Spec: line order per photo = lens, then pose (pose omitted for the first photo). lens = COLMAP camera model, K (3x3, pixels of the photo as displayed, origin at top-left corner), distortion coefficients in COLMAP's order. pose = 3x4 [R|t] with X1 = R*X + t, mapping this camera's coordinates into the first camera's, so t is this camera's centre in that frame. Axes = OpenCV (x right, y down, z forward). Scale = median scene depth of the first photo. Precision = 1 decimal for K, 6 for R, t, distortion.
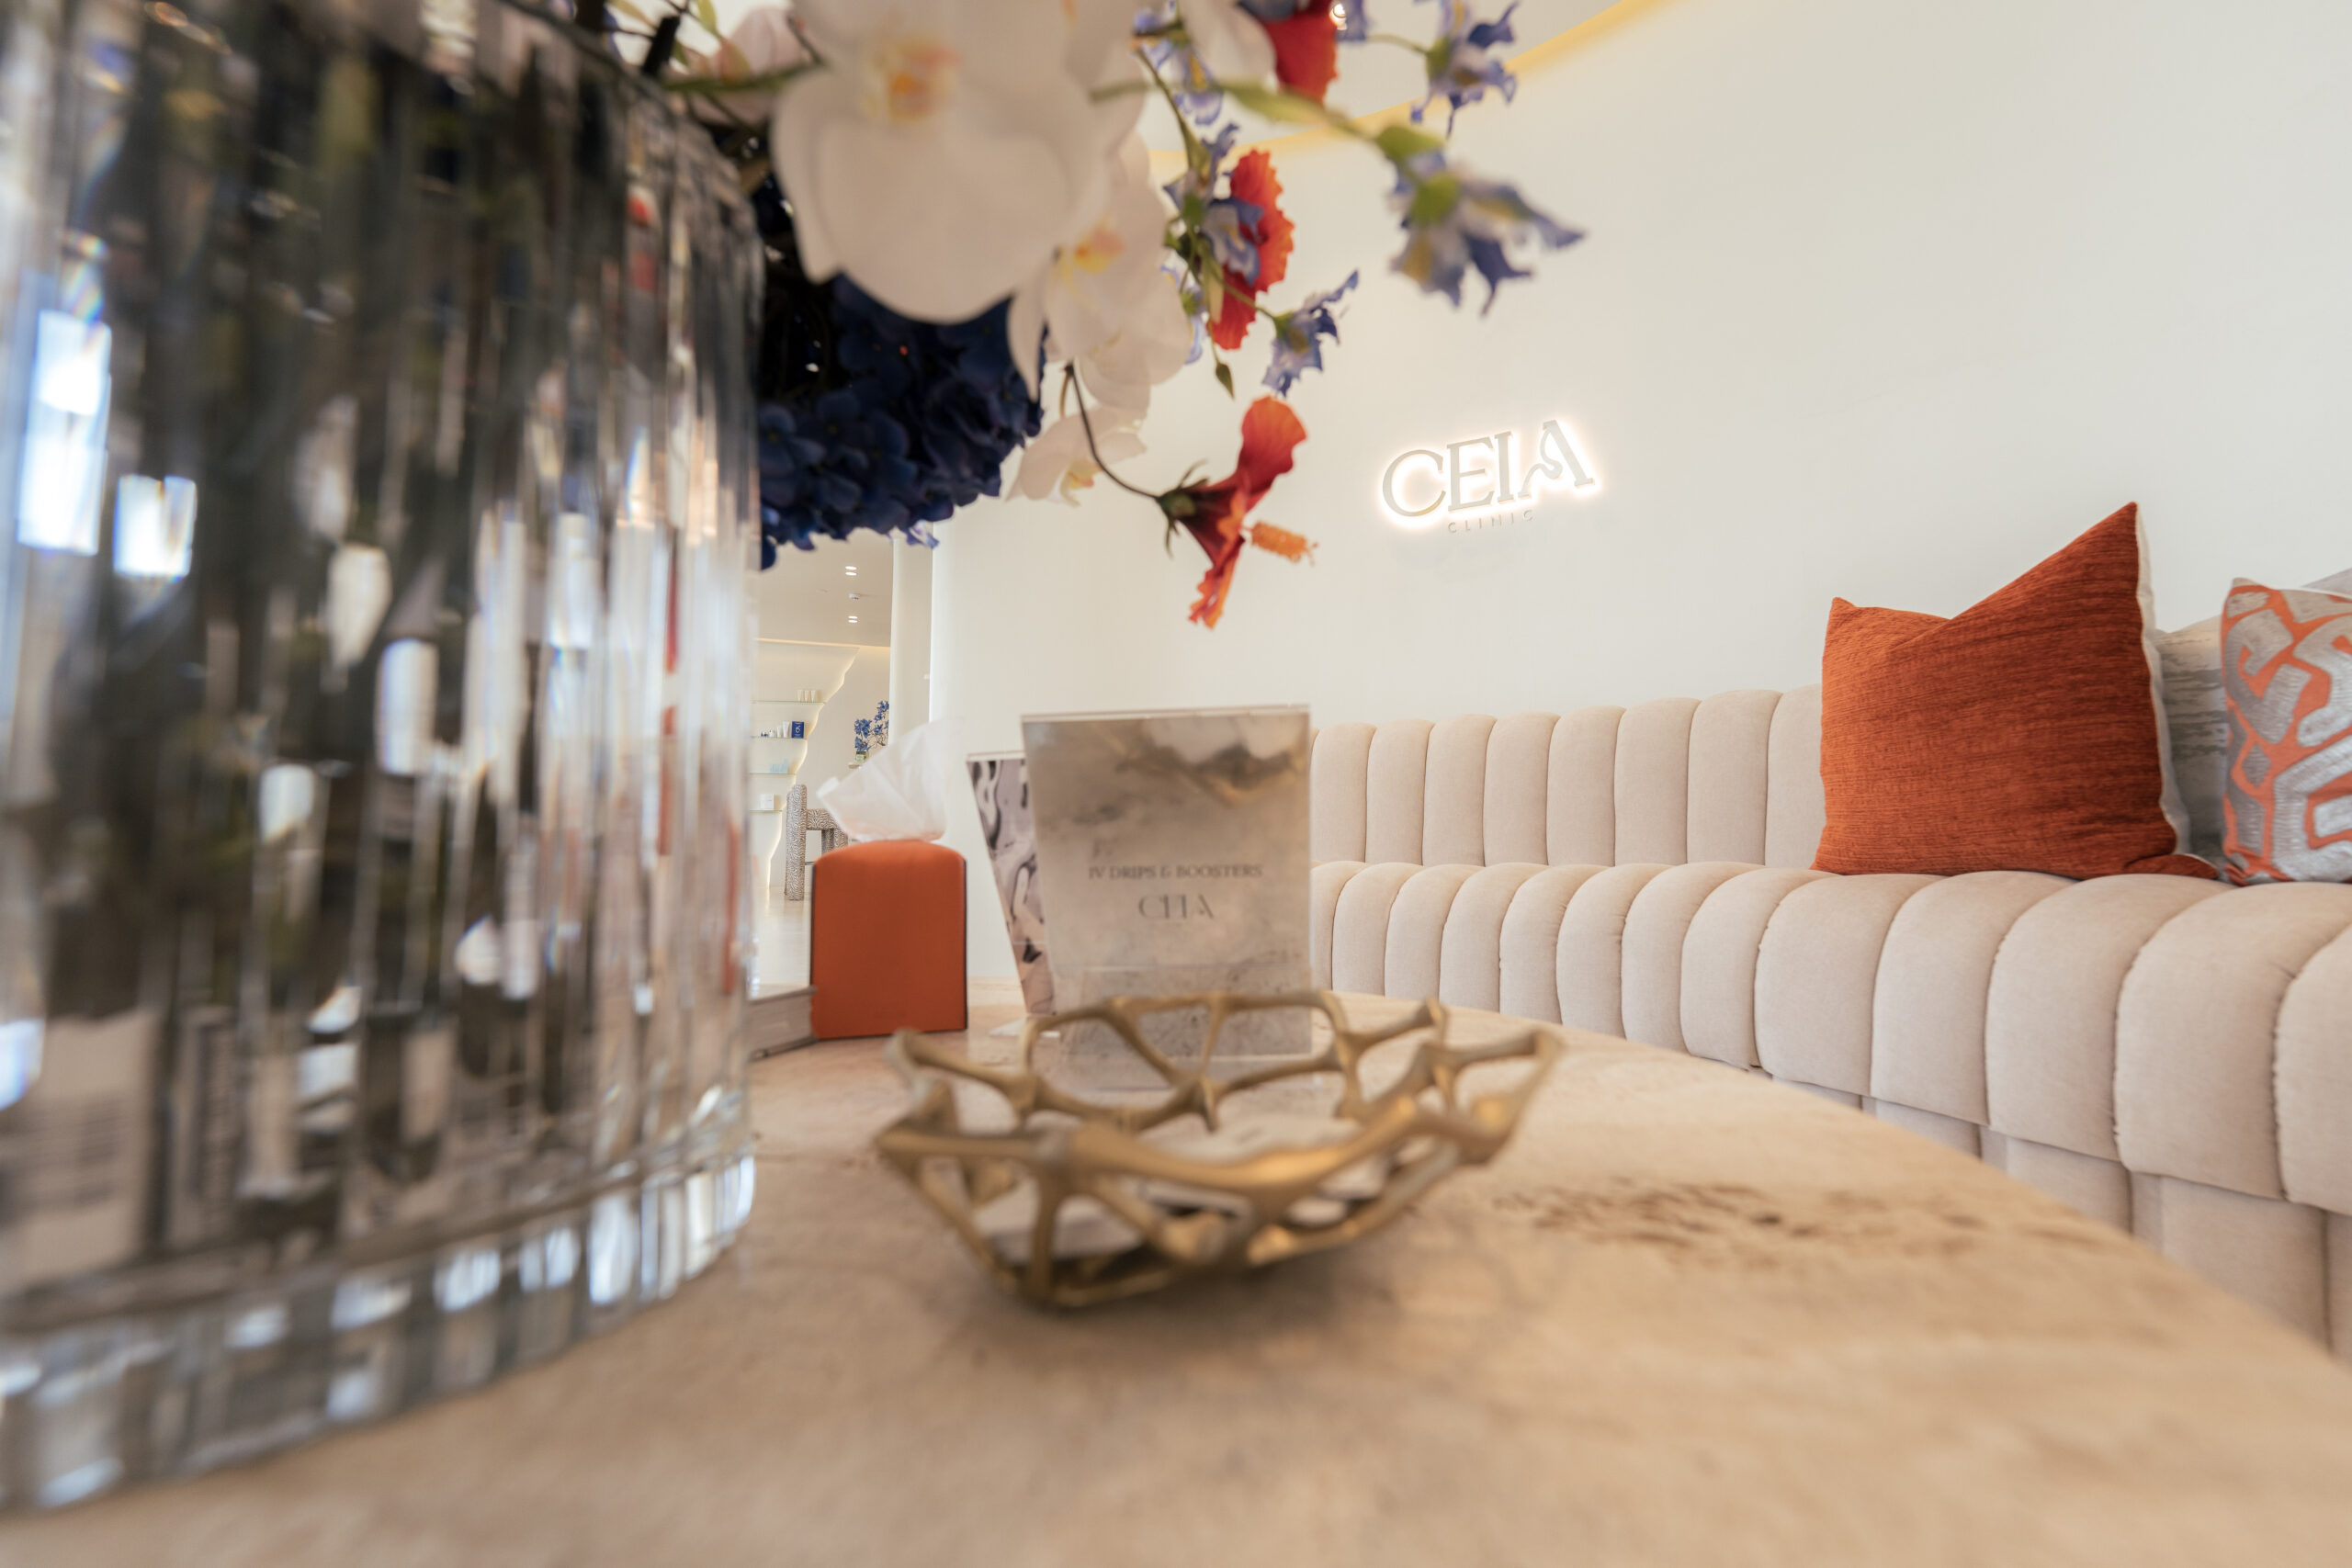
lens RADIAL K [[924.2, 0, 1176.0], [0, 924.2, 784.0], [0, 0, 1]] dist [-0.000977, -0.000060]
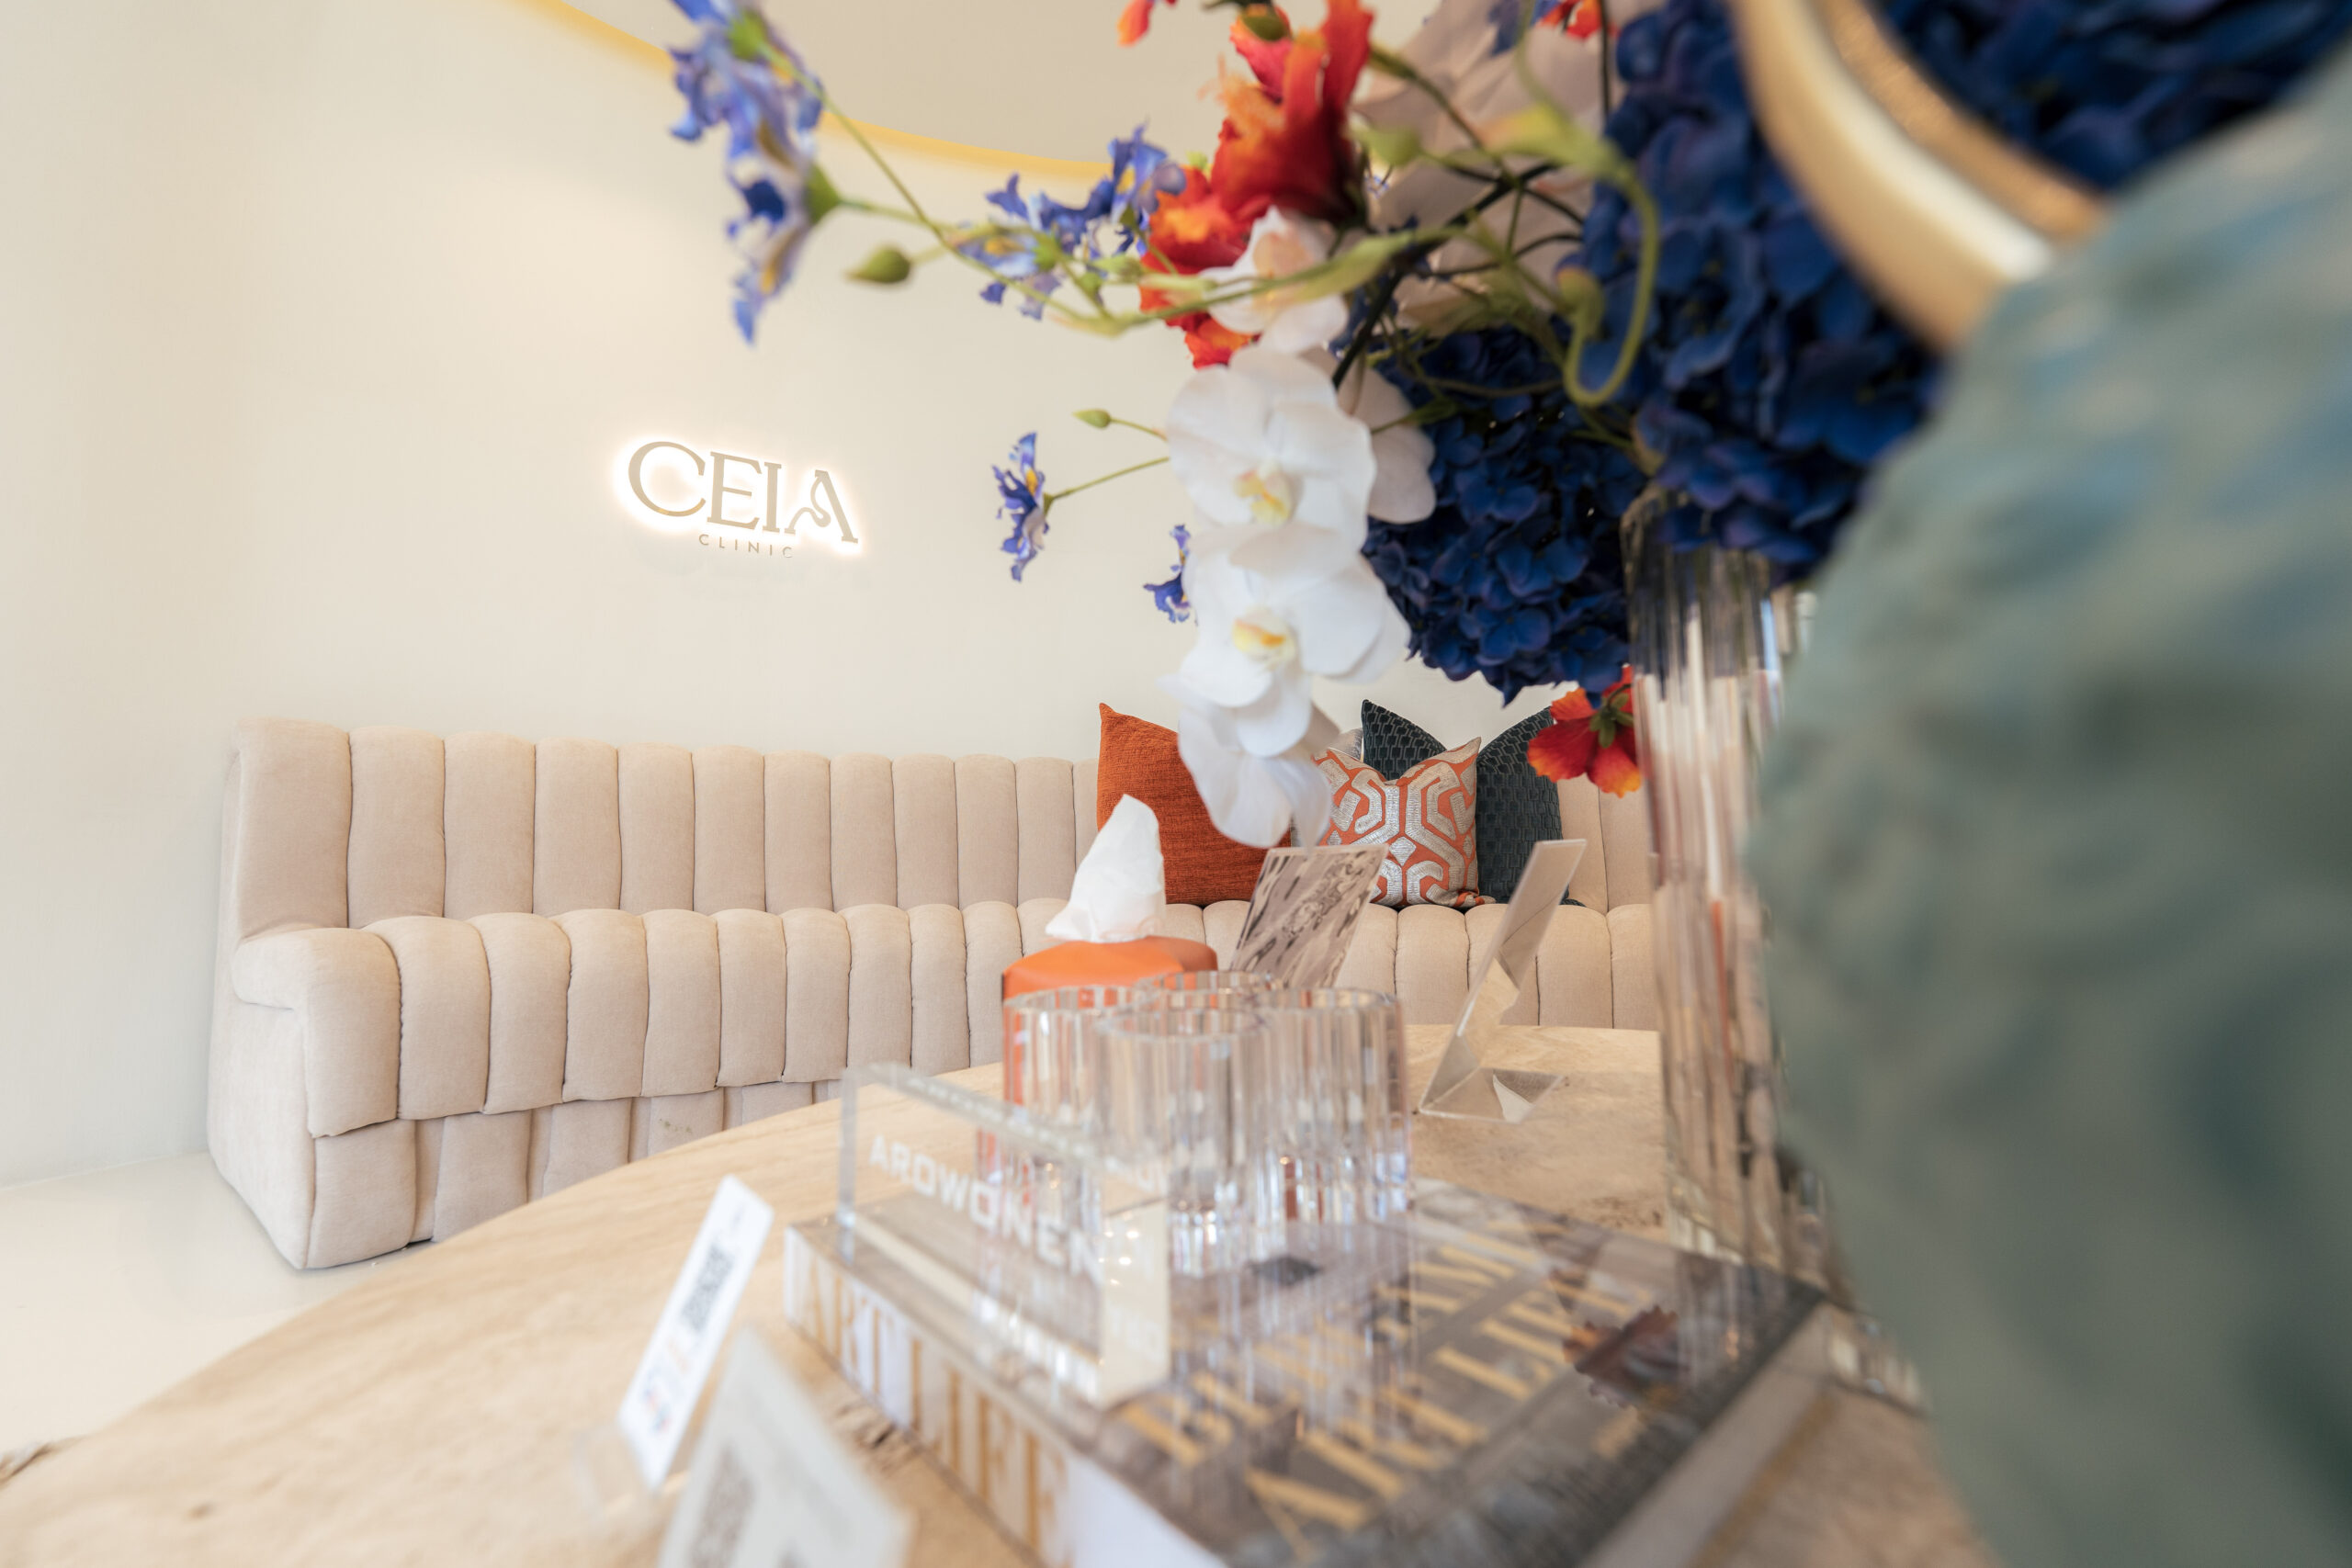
lens RADIAL K [[924.2, 0, 1176.0], [0, 924.2, 784.0], [0, 0, 1]] dist [-0.000977, -0.000060]
pose [[0.499406, 0.068612, 0.863647, -0.262572], [-0.049031, 0.997500, -0.050894, -0.010309], [-0.864980, -0.016928, 0.501521, 0.131461]]
